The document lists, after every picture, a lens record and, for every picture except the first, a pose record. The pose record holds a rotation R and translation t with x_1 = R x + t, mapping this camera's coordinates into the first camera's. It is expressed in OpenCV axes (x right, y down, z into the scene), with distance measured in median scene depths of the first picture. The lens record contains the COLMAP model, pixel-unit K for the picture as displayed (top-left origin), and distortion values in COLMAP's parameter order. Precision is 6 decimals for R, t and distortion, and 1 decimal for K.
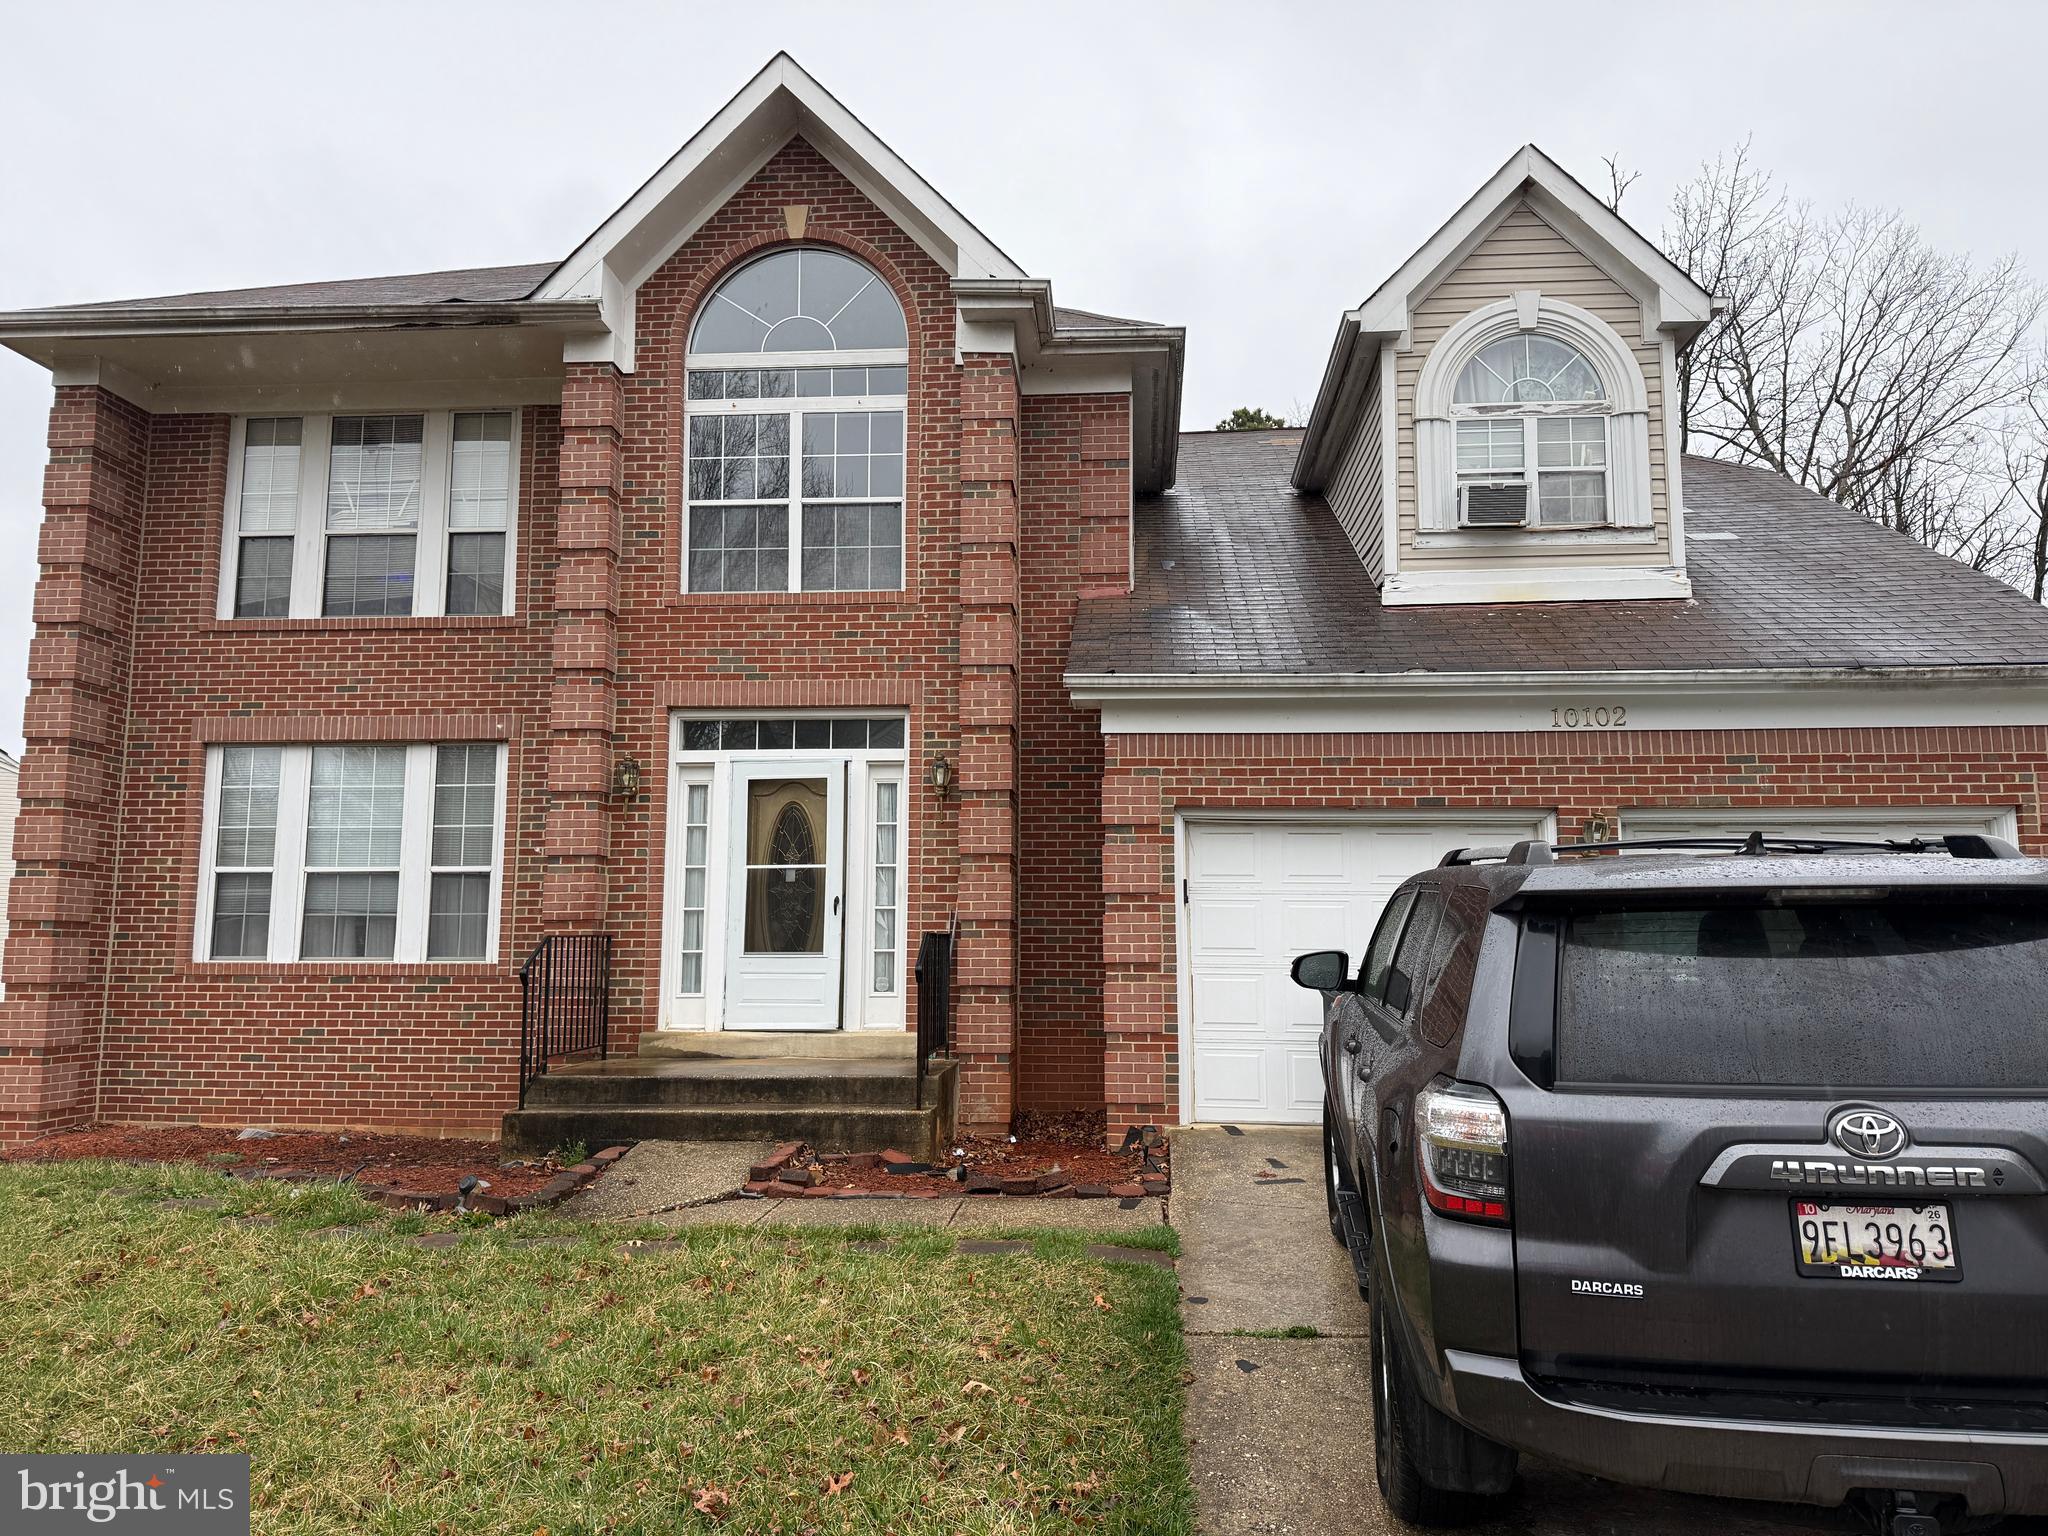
lens RADIAL K [[1409.5, 0, 1024.0], [0, 1409.5, 768.0], [0, 0, 1]] dist [0.070840, -0.079497]
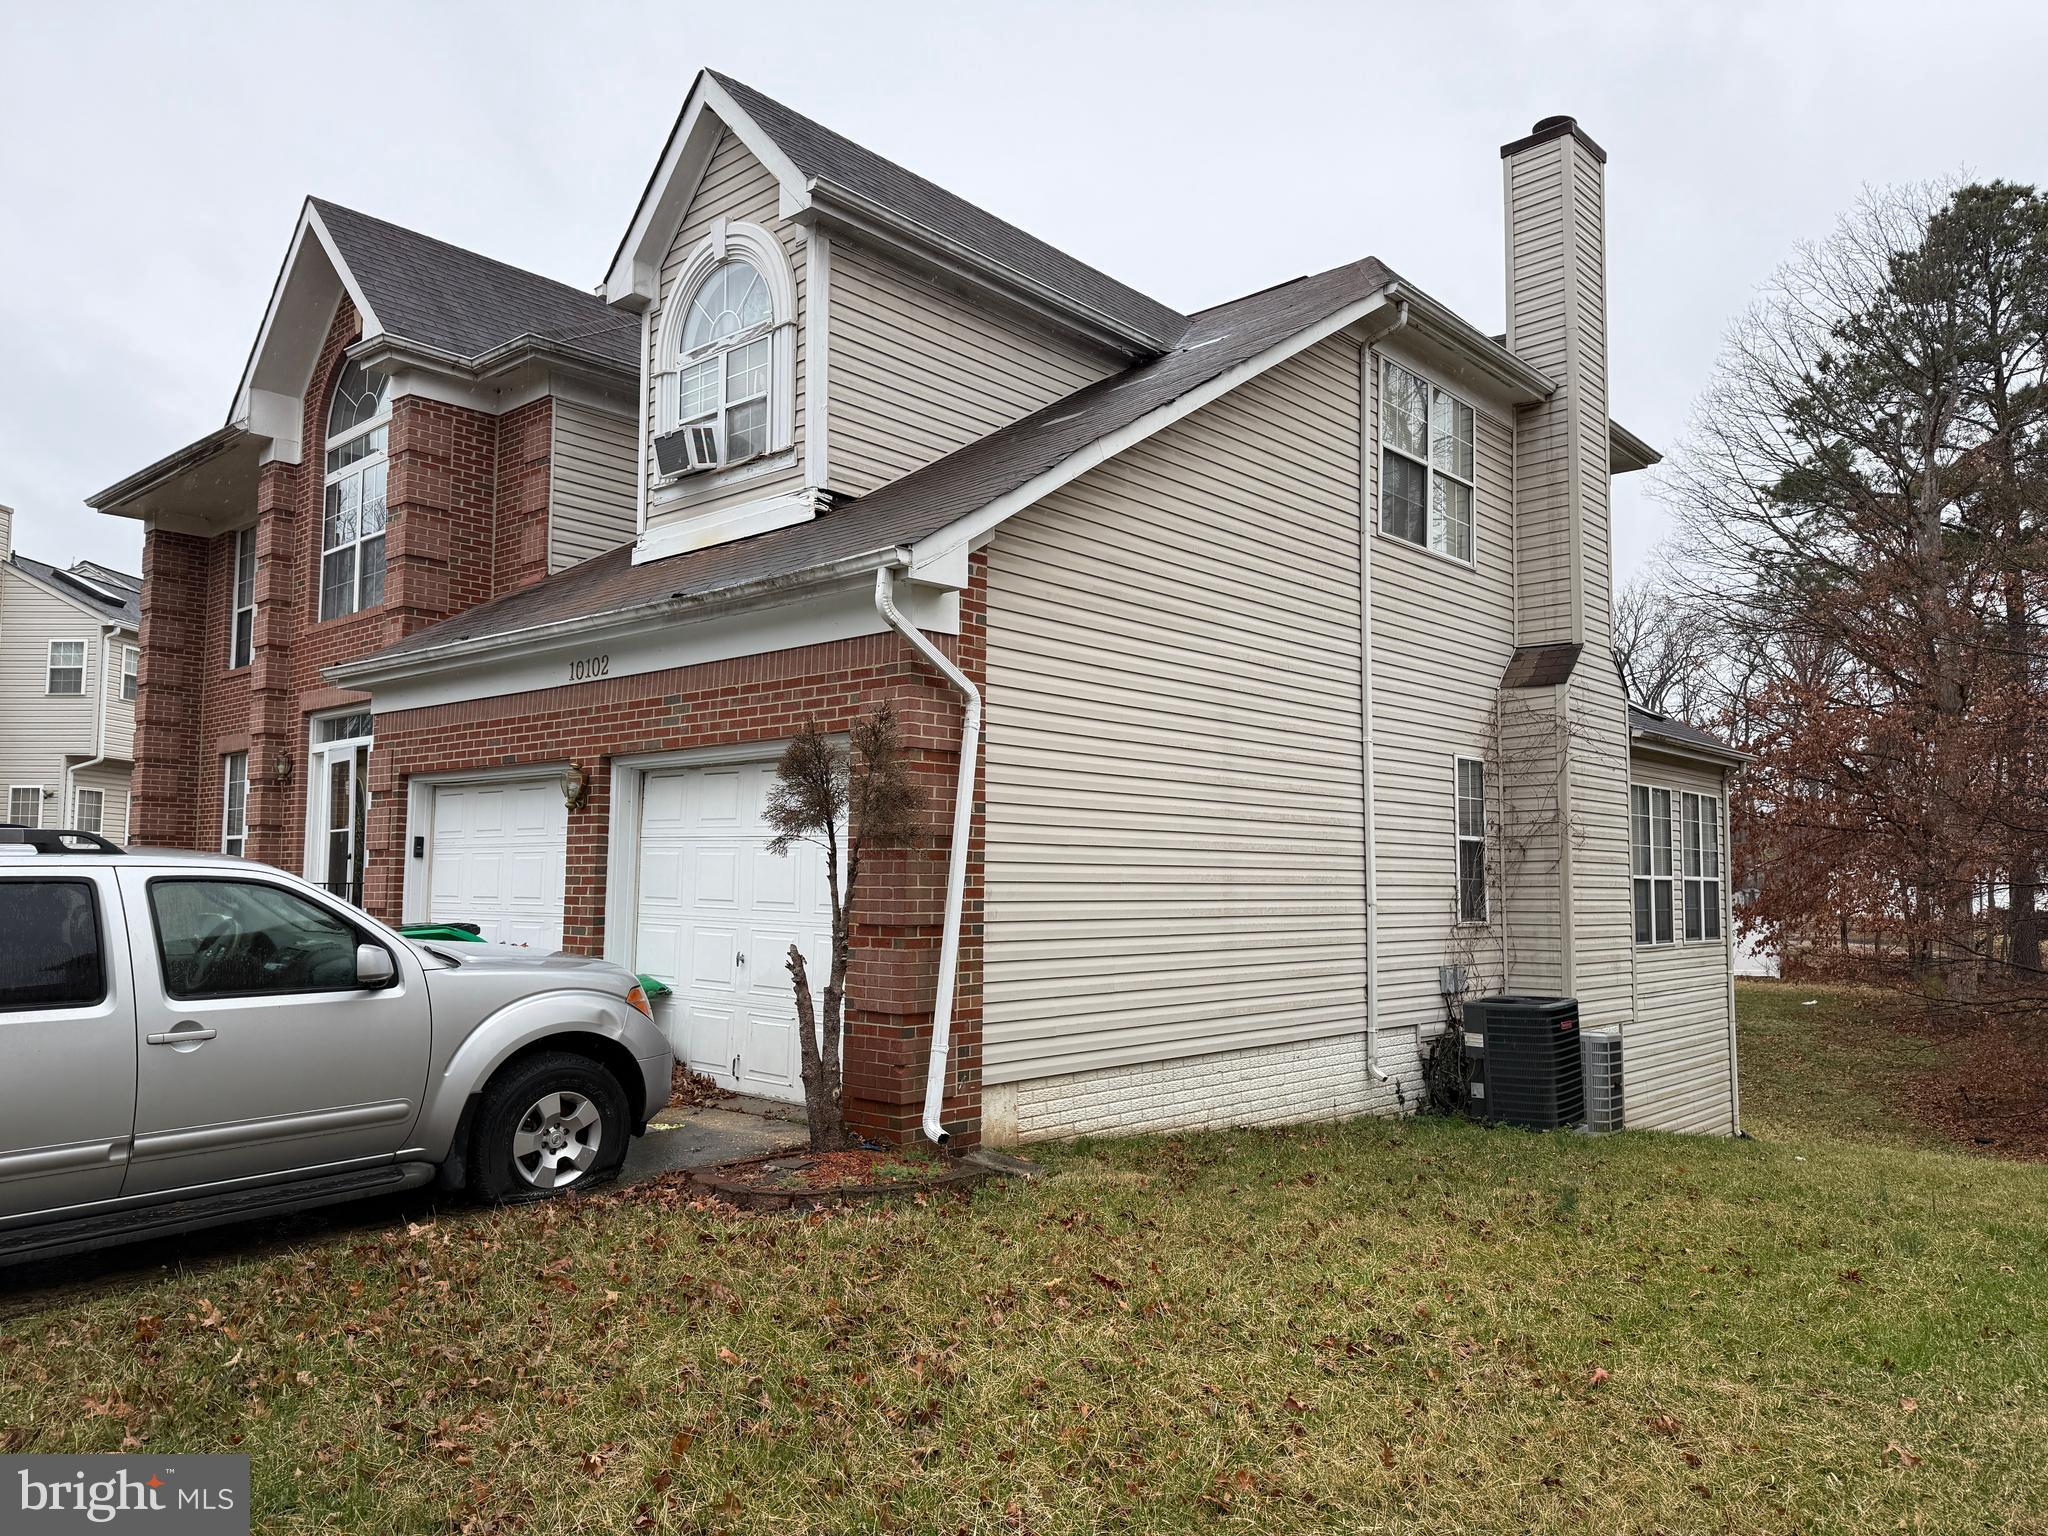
lens RADIAL K [[1416.3, 0, 1027.3], [0, 1416.3, 773.0], [0, 0, 1]] dist [0.070274, -0.079107]
pose [[0.796345, -0.045569, -0.603124, 1.074731], [0.074312, 0.996975, 0.022793, 0.032863], [0.600261, -0.062971, 0.797322, 0.320765]]
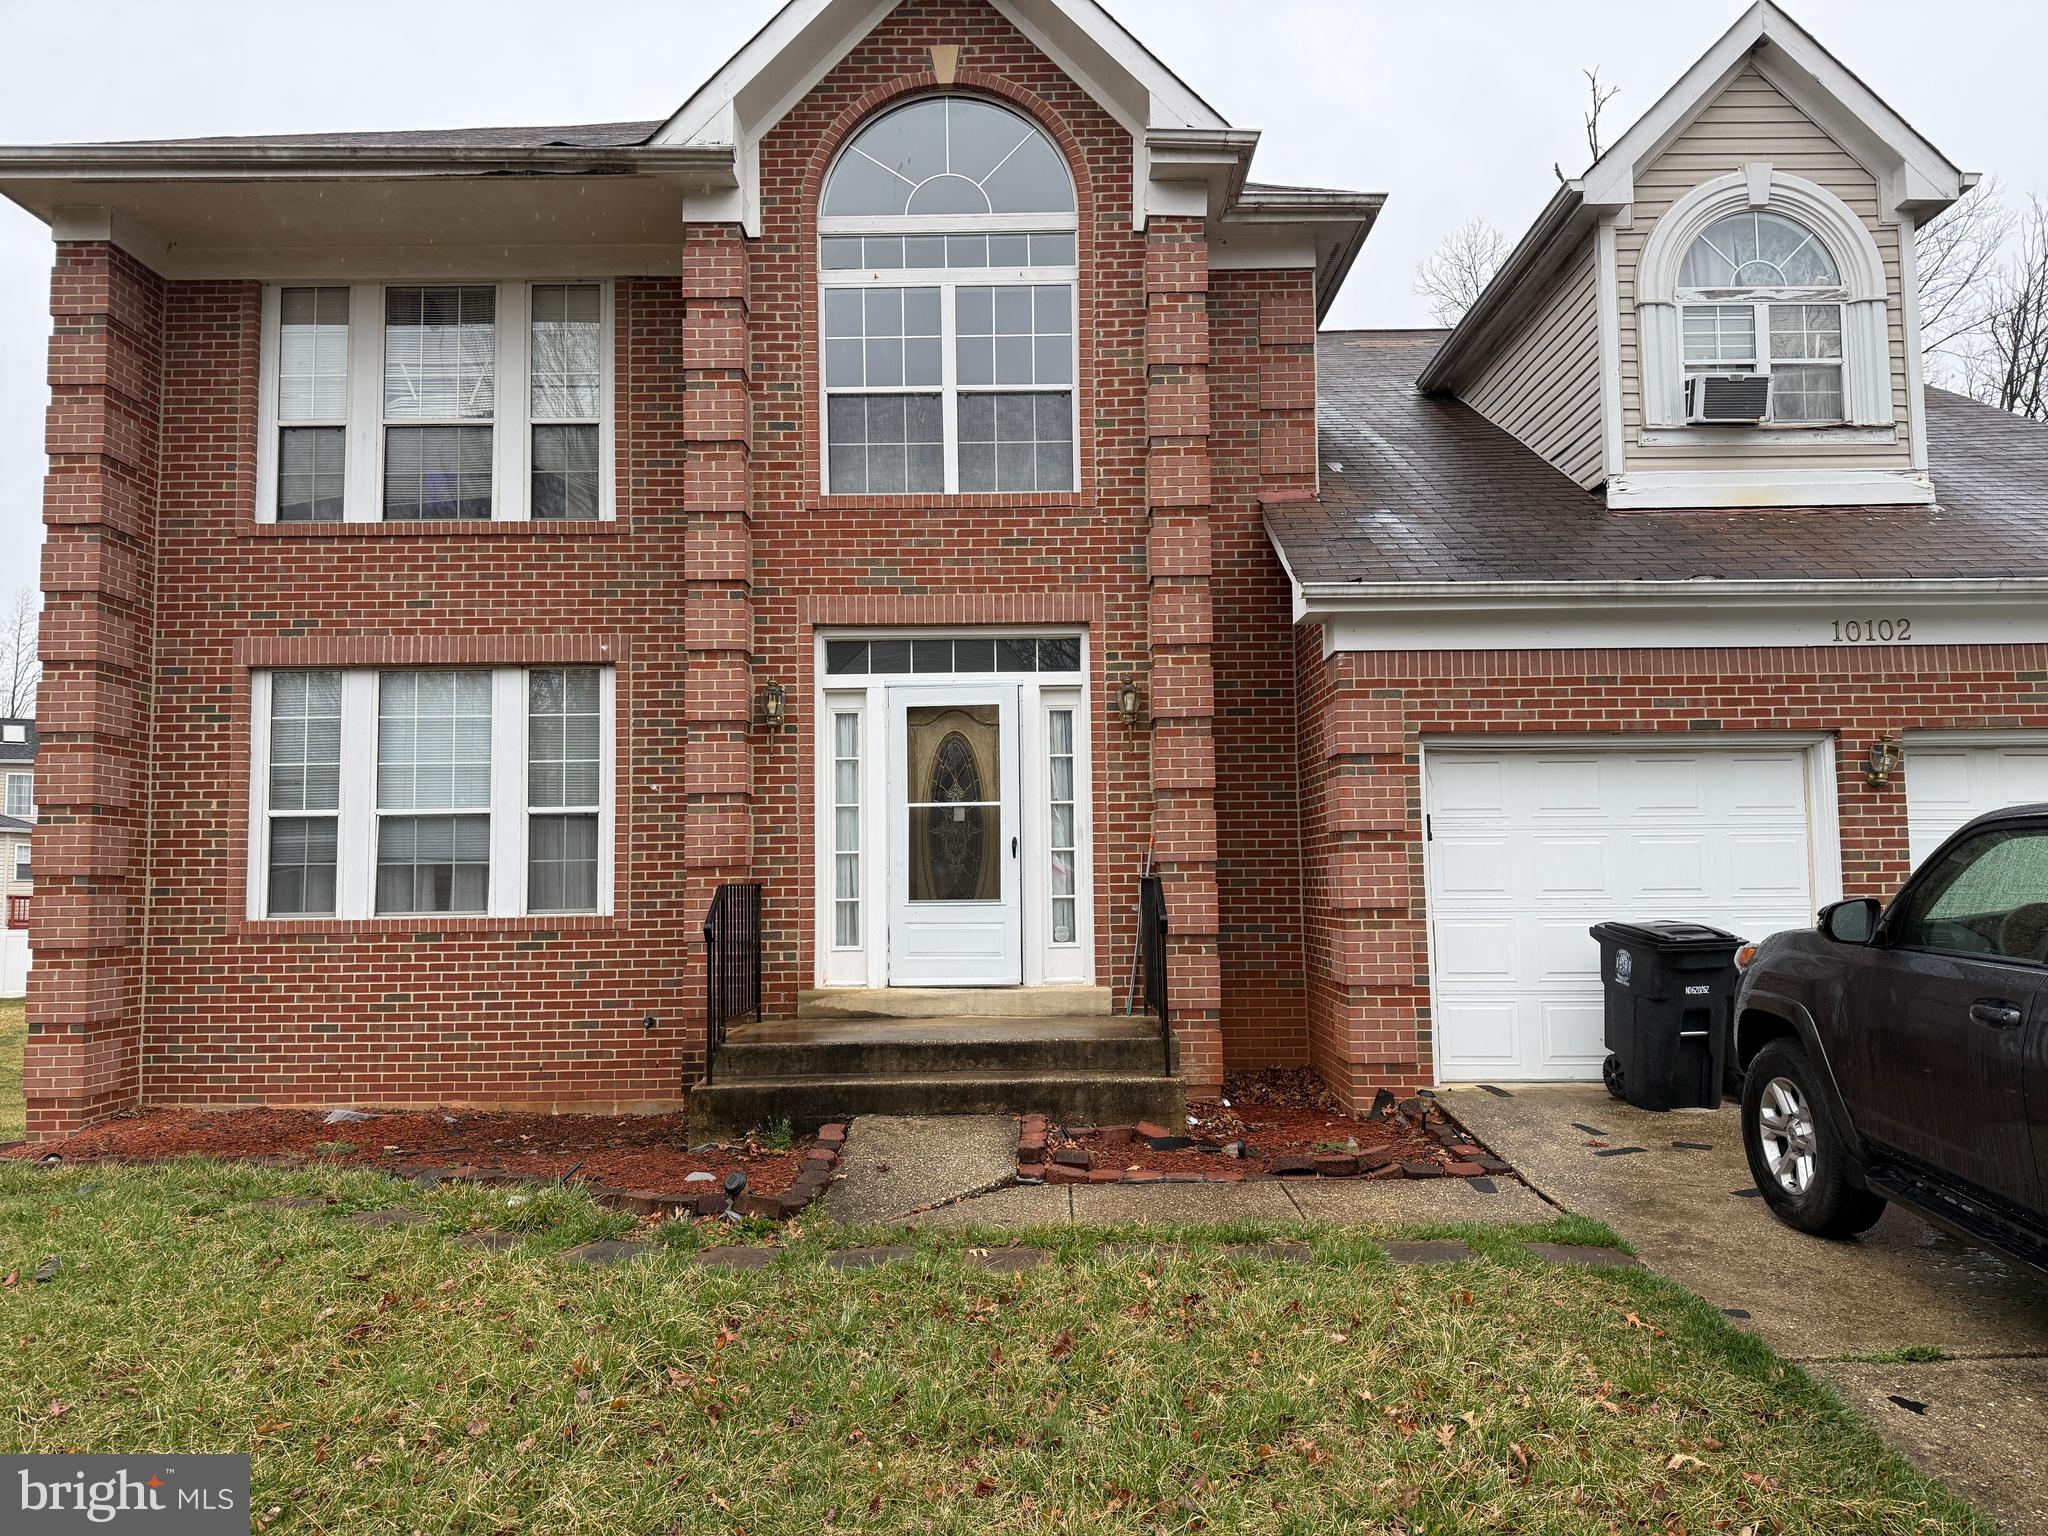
lens RADIAL K [[1415.4, 0, 1024.3], [0, 1415.4, 771.6], [0, 0, 1]] dist [0.076408, -0.089797]
pose [[0.996917, -0.008568, 0.077994, -0.185476], [0.004851, 0.998849, 0.047719, 0.006748], [-0.078313, -0.047193, 0.995811, 0.104206]]
